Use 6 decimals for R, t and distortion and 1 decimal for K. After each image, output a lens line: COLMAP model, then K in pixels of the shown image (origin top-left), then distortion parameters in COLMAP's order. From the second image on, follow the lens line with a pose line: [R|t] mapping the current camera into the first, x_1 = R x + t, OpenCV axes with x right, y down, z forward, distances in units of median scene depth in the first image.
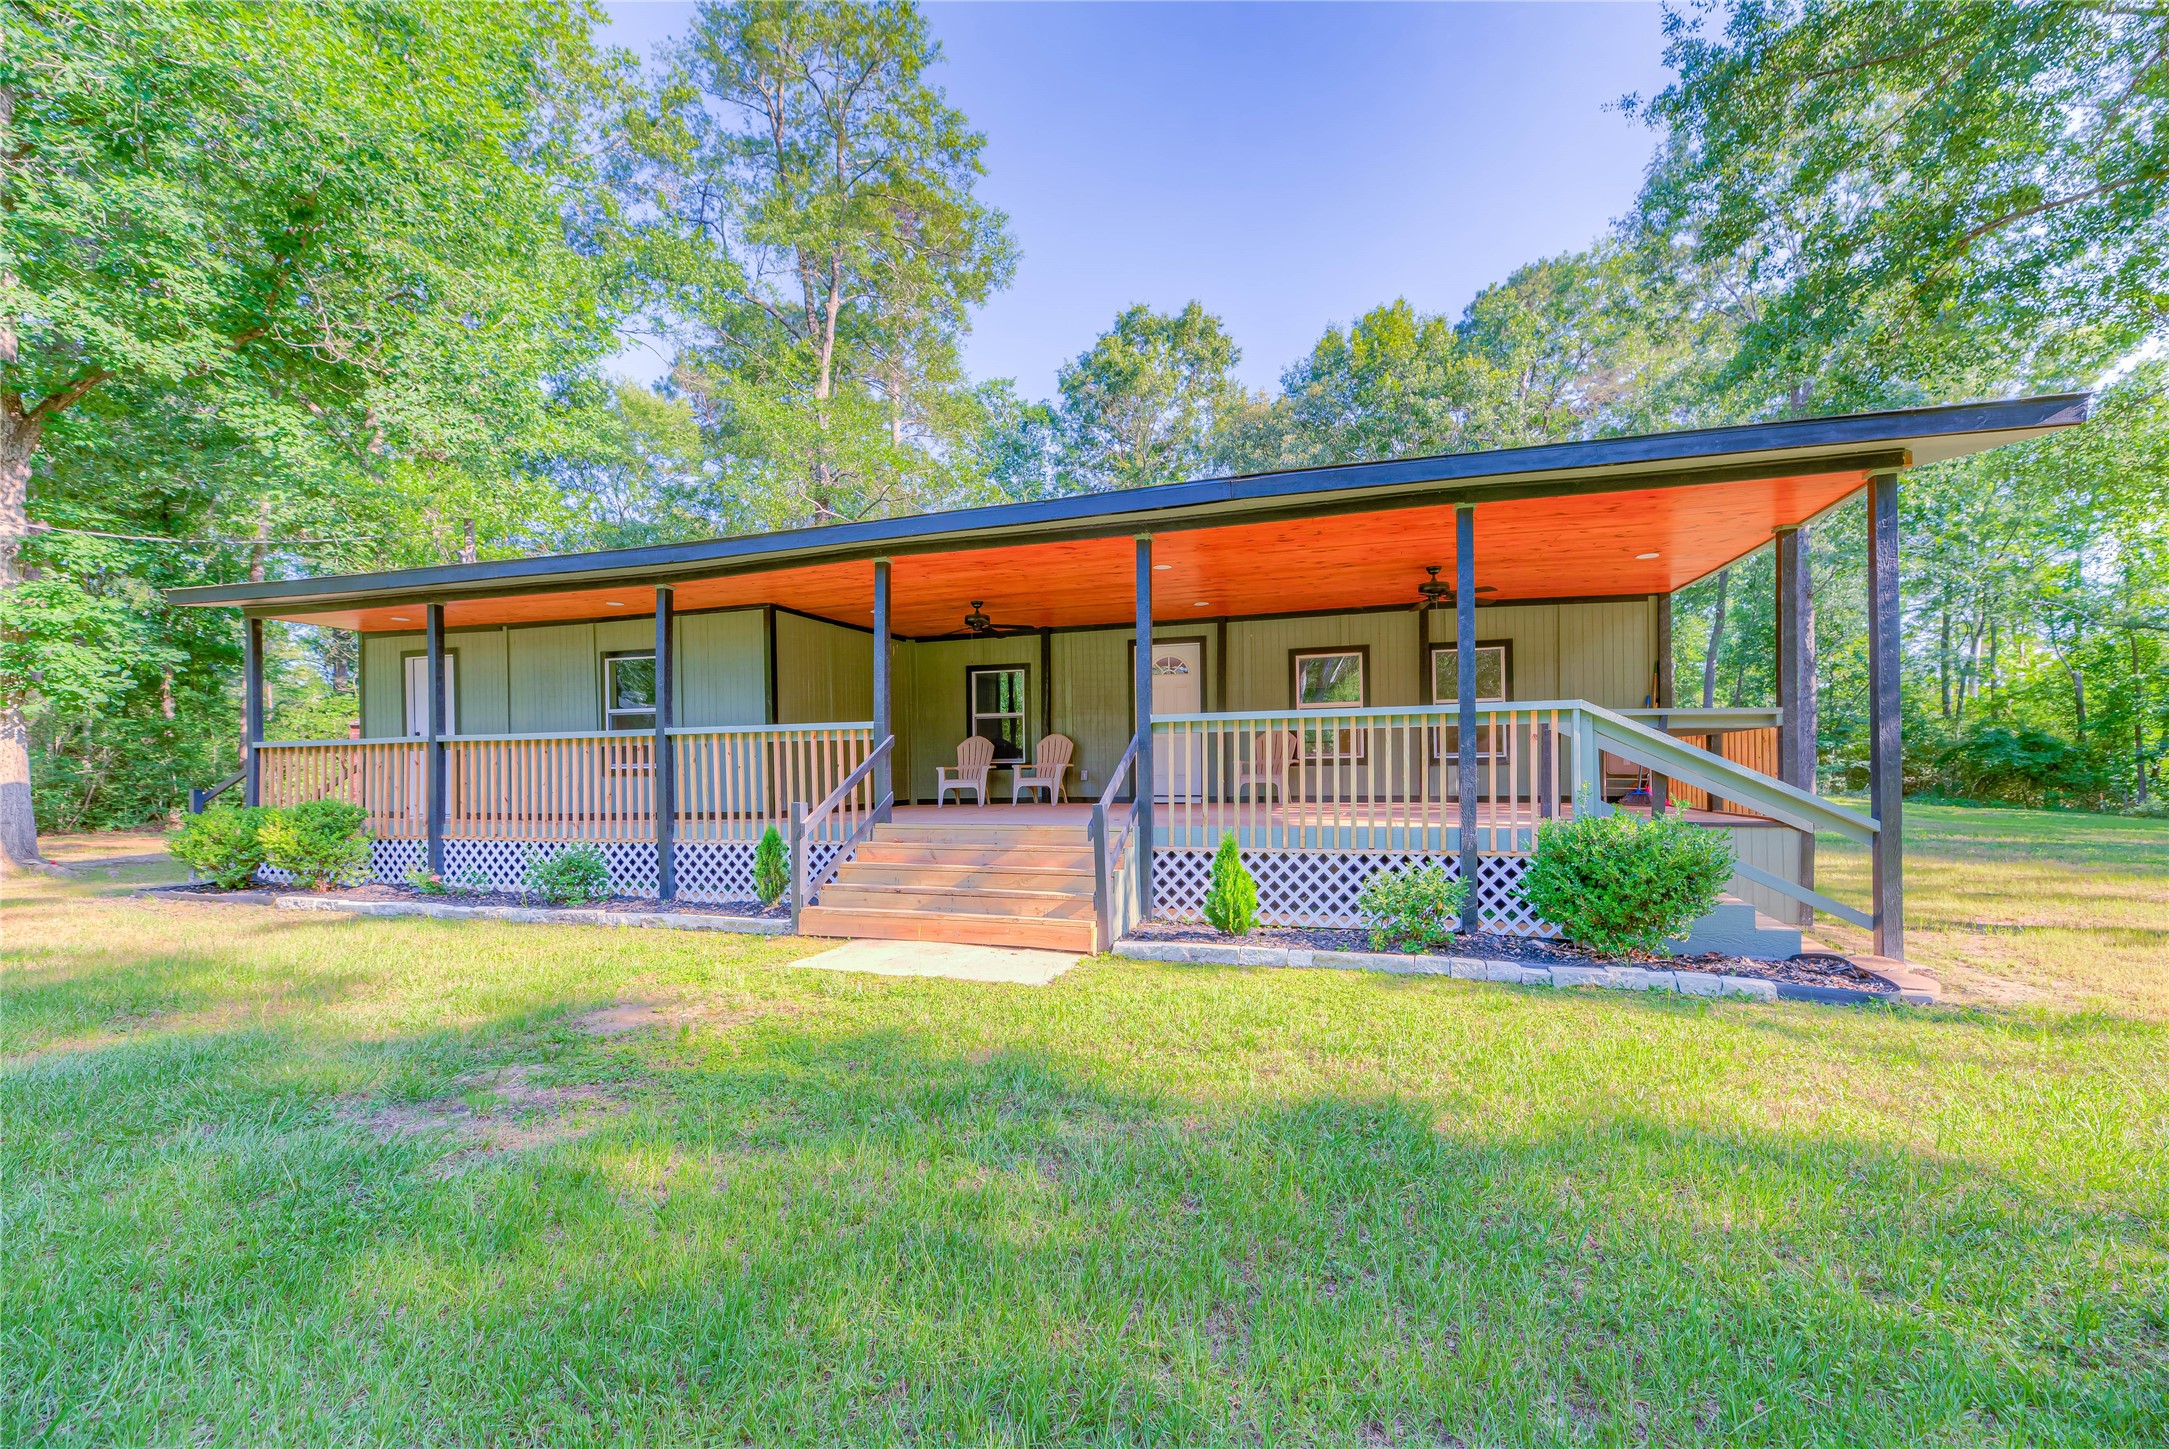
lens RADIAL K [[869.3, 0, 1133.5], [0, 869.3, 767.9], [0, 0, 1]] dist [0.003880, -0.000356]
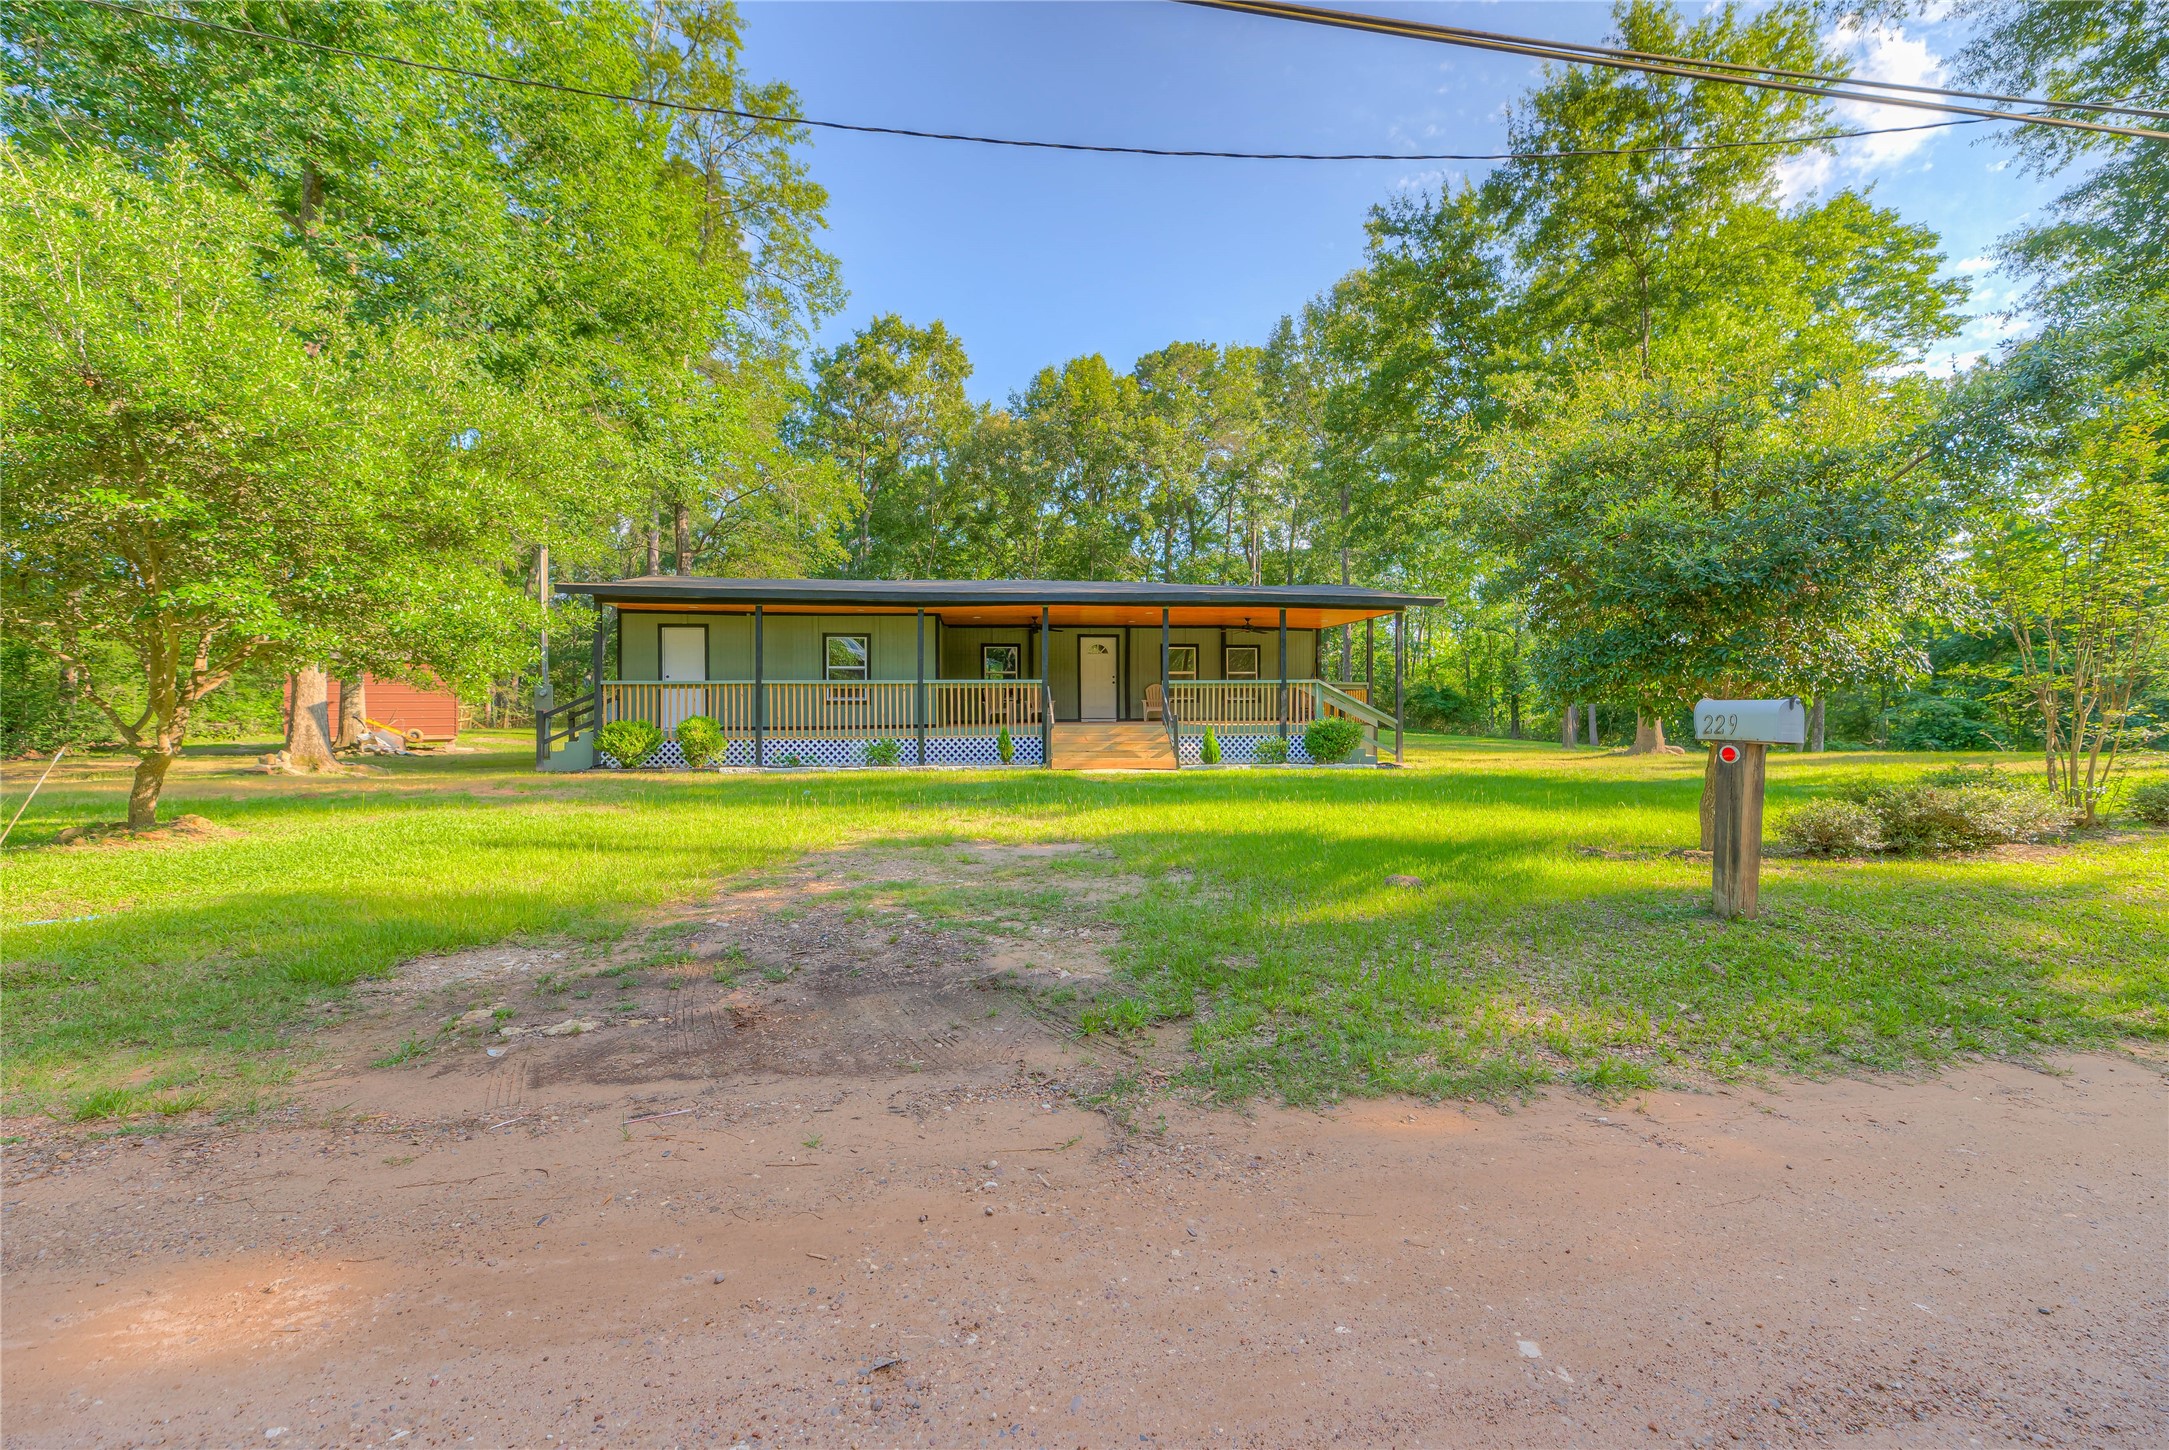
lens RADIAL K [[869.3, 0, 1103.2], [0, 869.3, 726.2], [0, 0, 1]] dist [0.003880, -0.000356]
pose [[0.912887, 0.000053, 0.408213, -0.693722], [-0.010076, 0.999698, 0.022404, 0.006862], [-0.408088, -0.024565, 0.912612, -0.705175]]
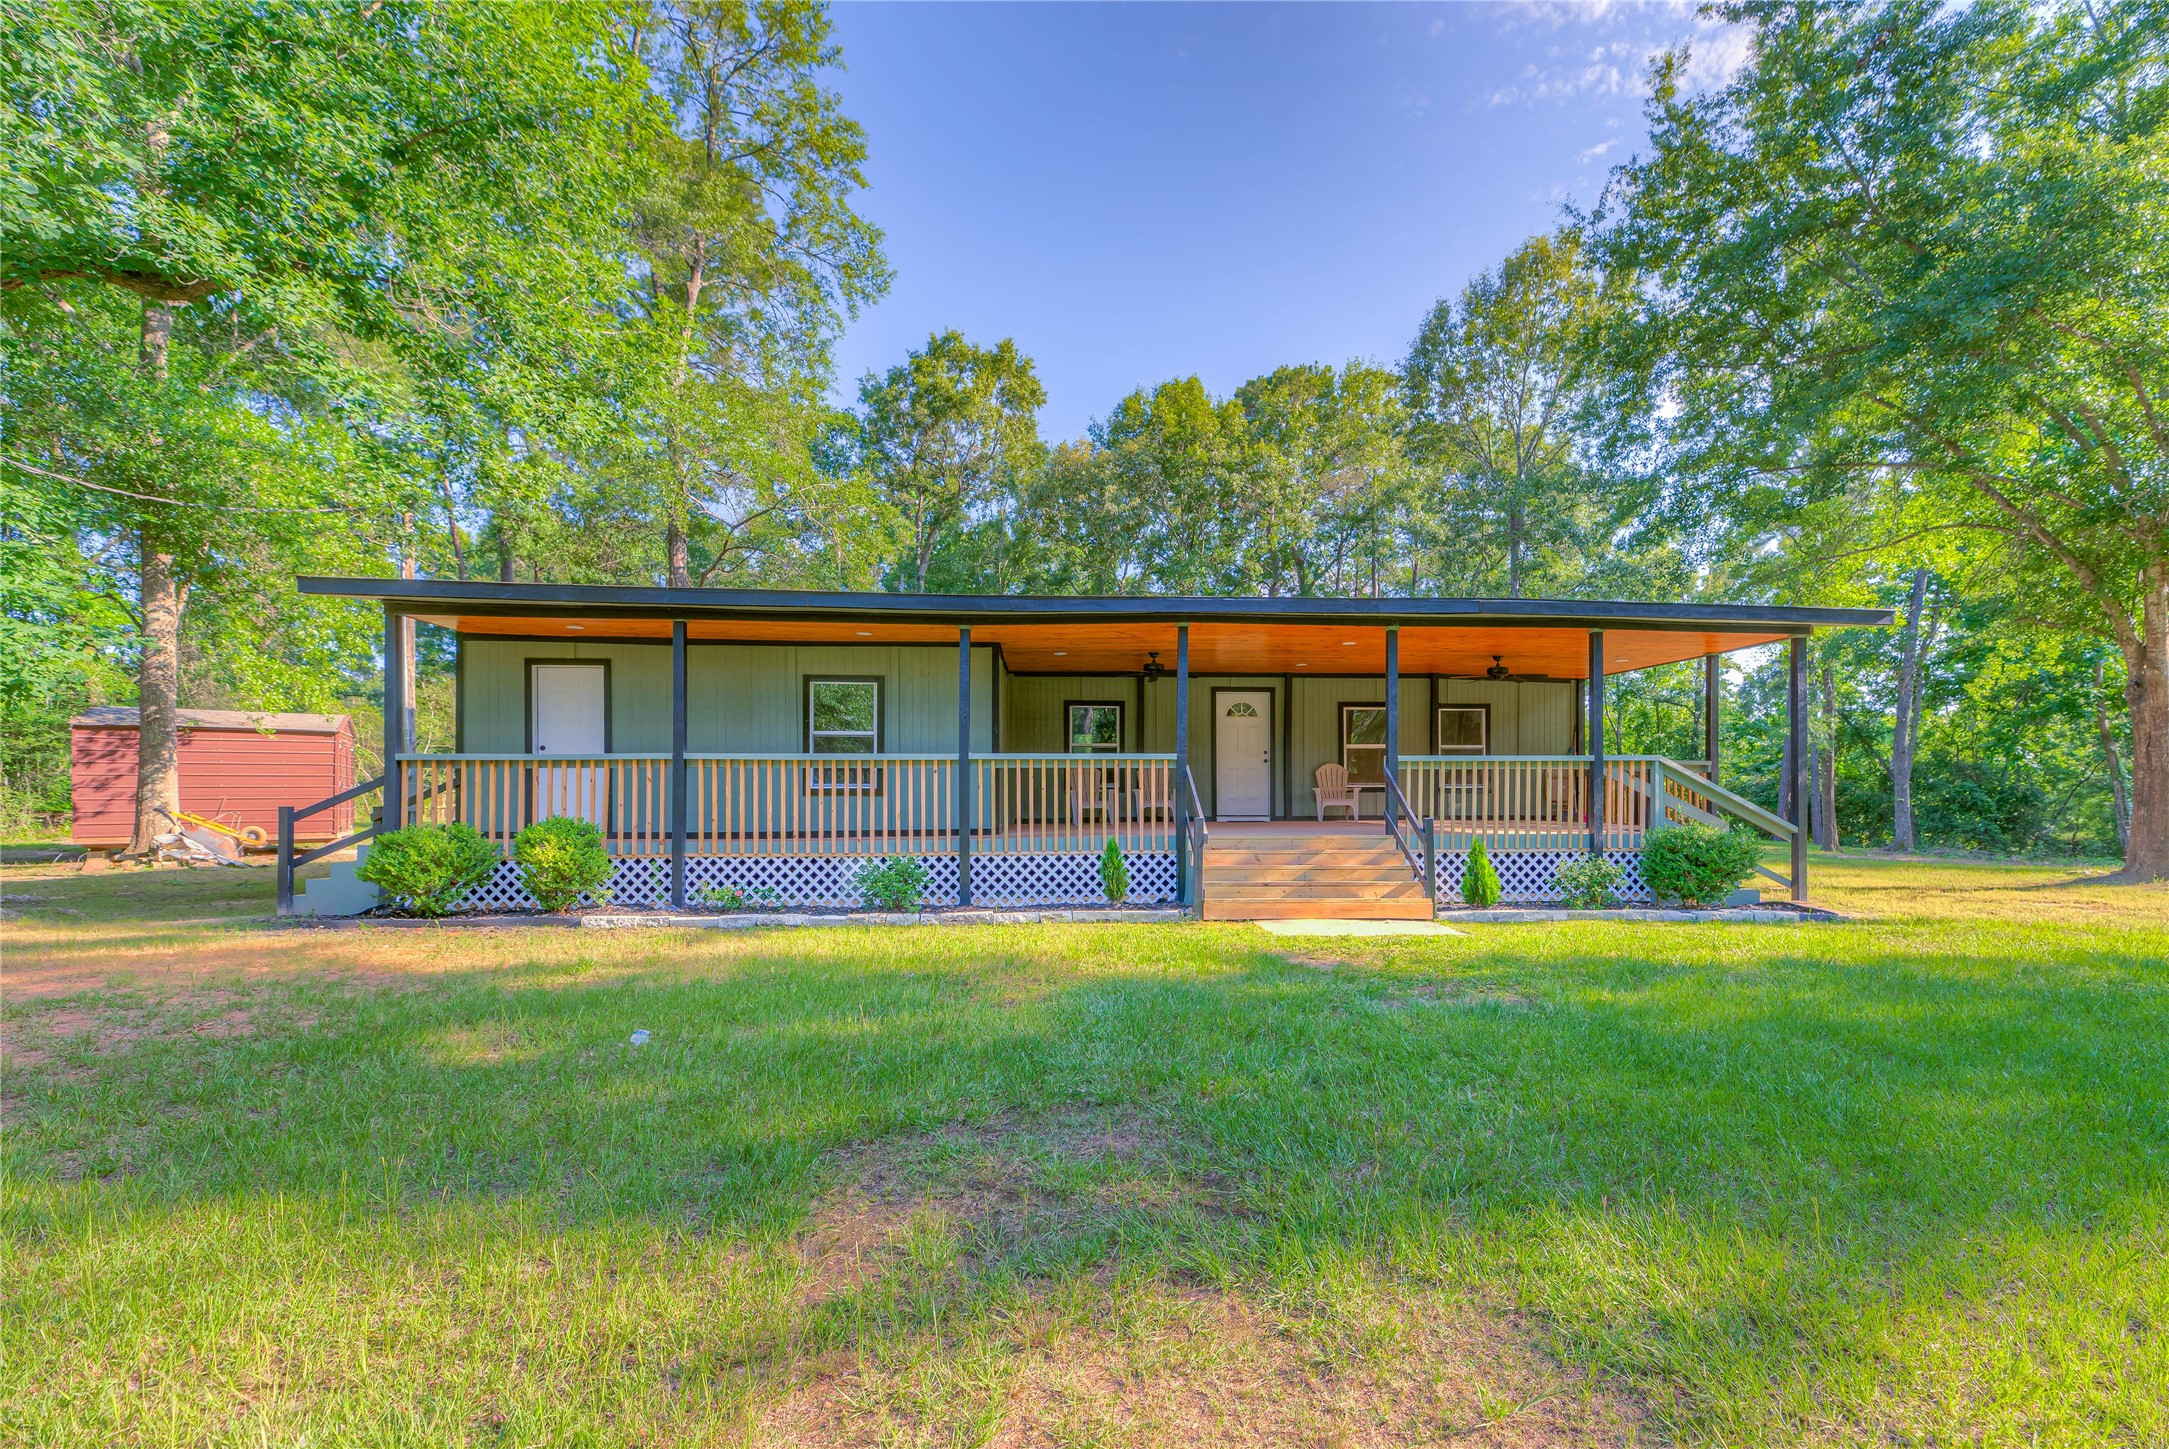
lens RADIAL K [[869.3, 0, 1131.6], [0, 869.3, 800.2], [0, 0, 1]] dist [0.003880, -0.000356]
pose [[0.930862, 0.006855, 0.365306, -0.534982], [-0.012024, 0.999857, 0.011878, -0.001343], [-0.365172, -0.015449, 0.930812, -0.092077]]
